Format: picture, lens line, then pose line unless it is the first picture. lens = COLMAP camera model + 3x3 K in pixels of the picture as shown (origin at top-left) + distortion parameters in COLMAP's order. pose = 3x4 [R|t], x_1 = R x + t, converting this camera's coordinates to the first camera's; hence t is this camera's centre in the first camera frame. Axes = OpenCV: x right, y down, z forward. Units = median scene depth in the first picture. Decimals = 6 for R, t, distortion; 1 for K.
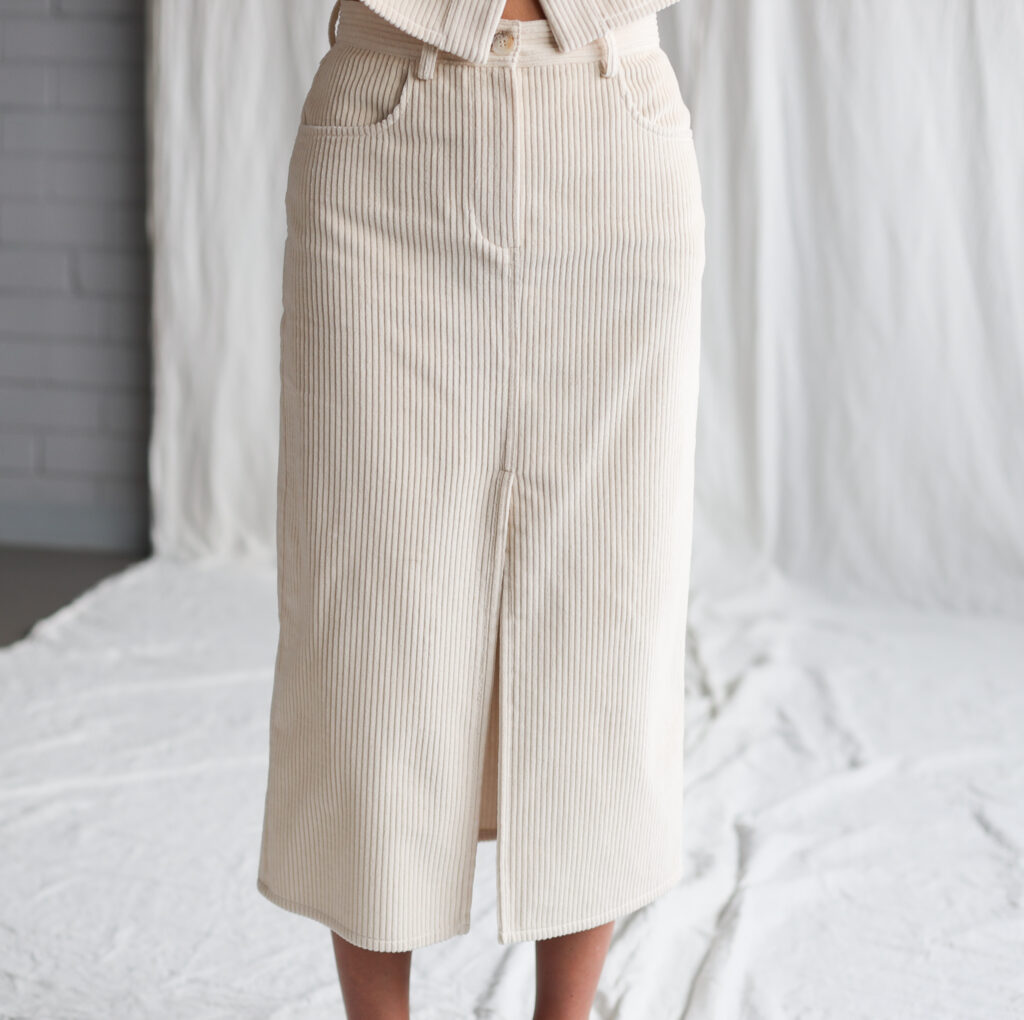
lens RADIAL K [[2302.3, 0, 505.5], [0, 2302.3, 506.2], [0, 0, 1]] dist [-0.102472, 0.000000]
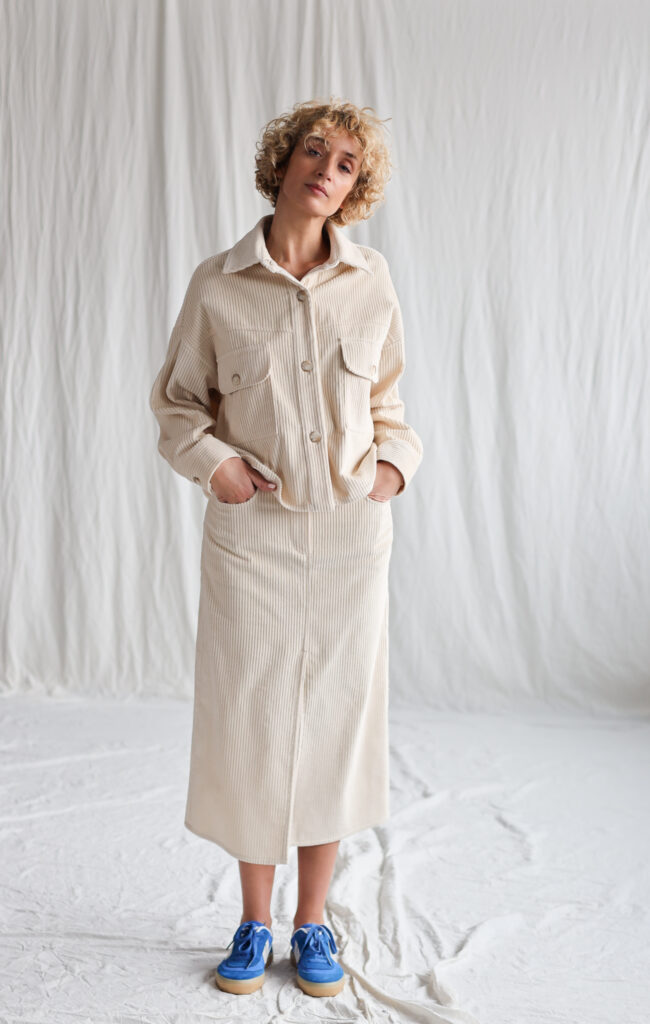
lens RADIAL K [[1837.2, 0, 321.6], [0, 1837.2, 517.2], [0, 0, 1]] dist [-0.095272, 0.000000]
pose [[0.984381, -0.010134, 0.175758, -0.209231], [0.021707, 0.997711, -0.064049, -0.018504], [-0.174706, 0.066864, 0.982348, -0.489795]]
